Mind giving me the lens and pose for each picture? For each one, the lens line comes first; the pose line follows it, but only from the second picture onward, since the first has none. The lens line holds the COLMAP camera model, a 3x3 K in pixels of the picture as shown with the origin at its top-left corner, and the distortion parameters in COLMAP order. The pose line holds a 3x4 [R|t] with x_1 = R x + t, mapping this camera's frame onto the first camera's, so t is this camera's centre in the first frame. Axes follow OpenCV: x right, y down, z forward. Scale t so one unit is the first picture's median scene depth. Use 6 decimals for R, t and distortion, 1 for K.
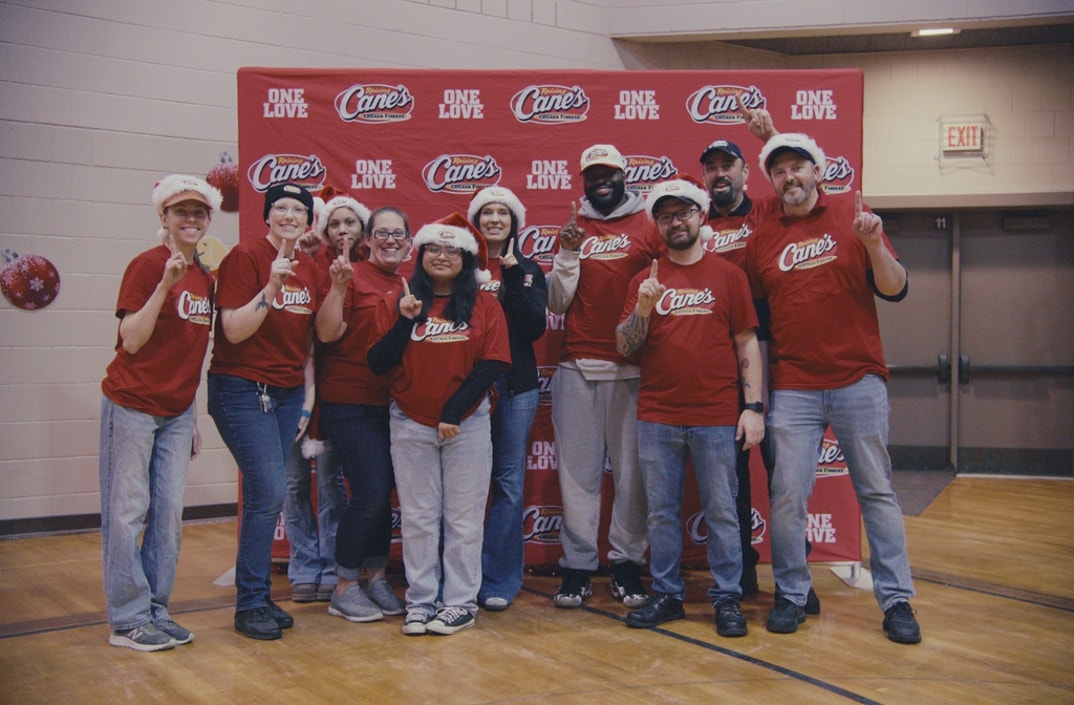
lens RADIAL K [[1076.8, 0, 533.9], [0, 1076.8, 356.9], [0, 0, 1]] dist [0.064157, 0.000000]
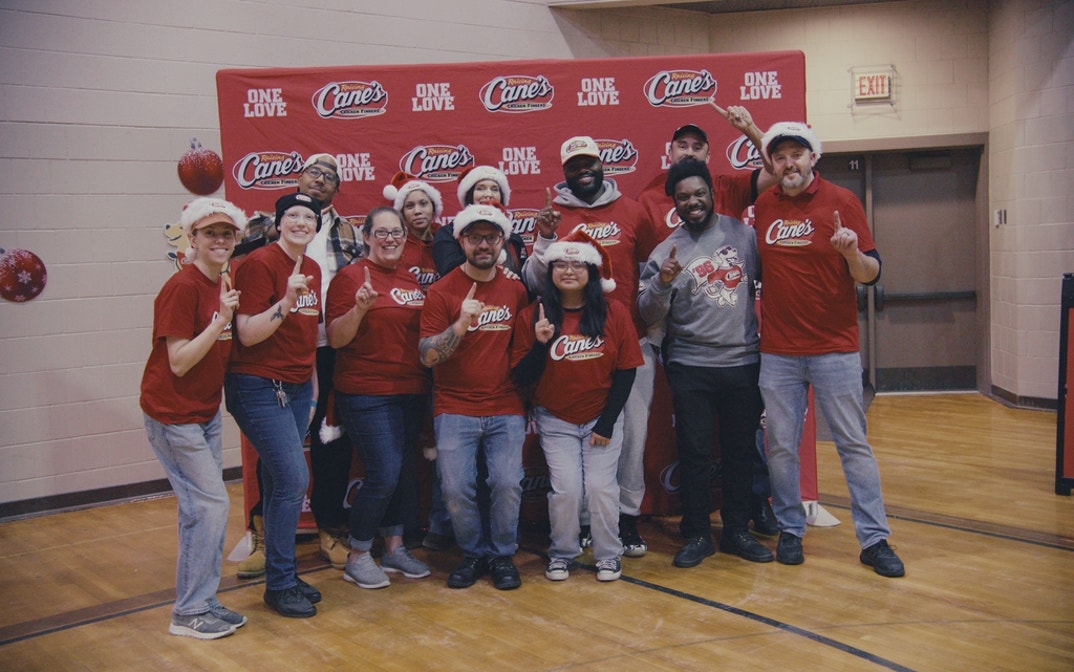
lens RADIAL K [[1004.9, 0, 522.2], [0, 1004.9, 335.6], [0, 0, 1]] dist [0.045593, 0.000000]
pose [[0.997035, -0.053335, 0.055460, -0.047305], [0.050298, 0.997231, 0.054776, -0.050763], [-0.058228, -0.051824, 0.996957, -0.000602]]
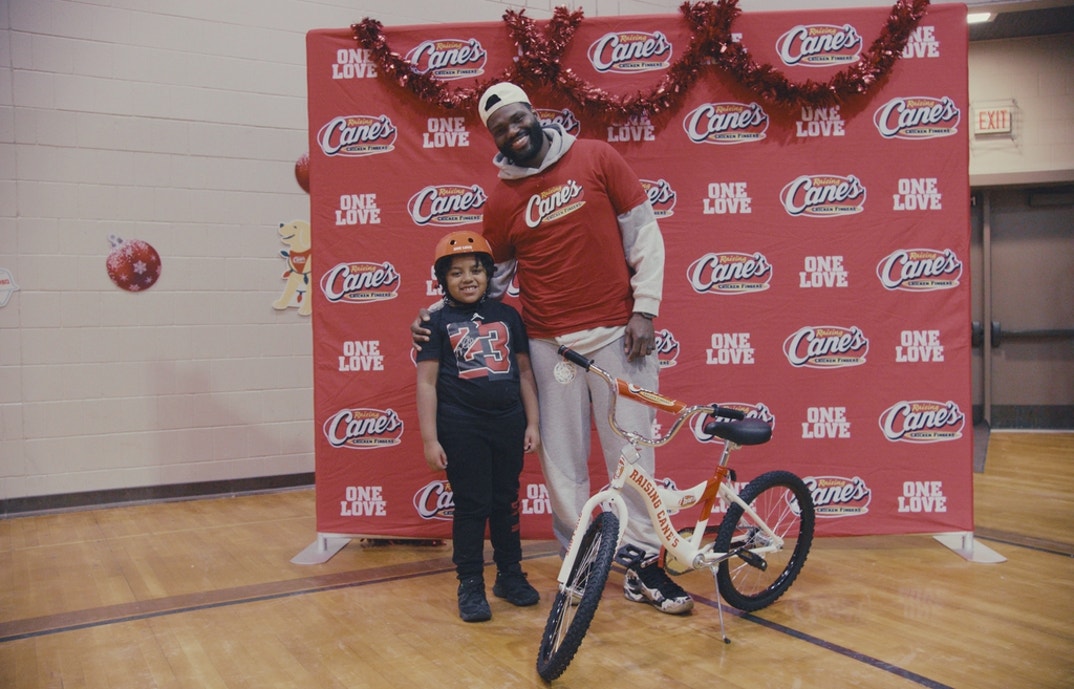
lens RADIAL K [[853.6, 0, 540.0], [0, 853.6, 348.2], [0, 0, 1]] dist [-0.068937, 0.075062]
pose [[0.997989, -0.020691, -0.059909, -0.024464], [0.021274, 0.999732, 0.009119, 0.016209], [0.059704, -0.010376, 0.998162, 0.256396]]
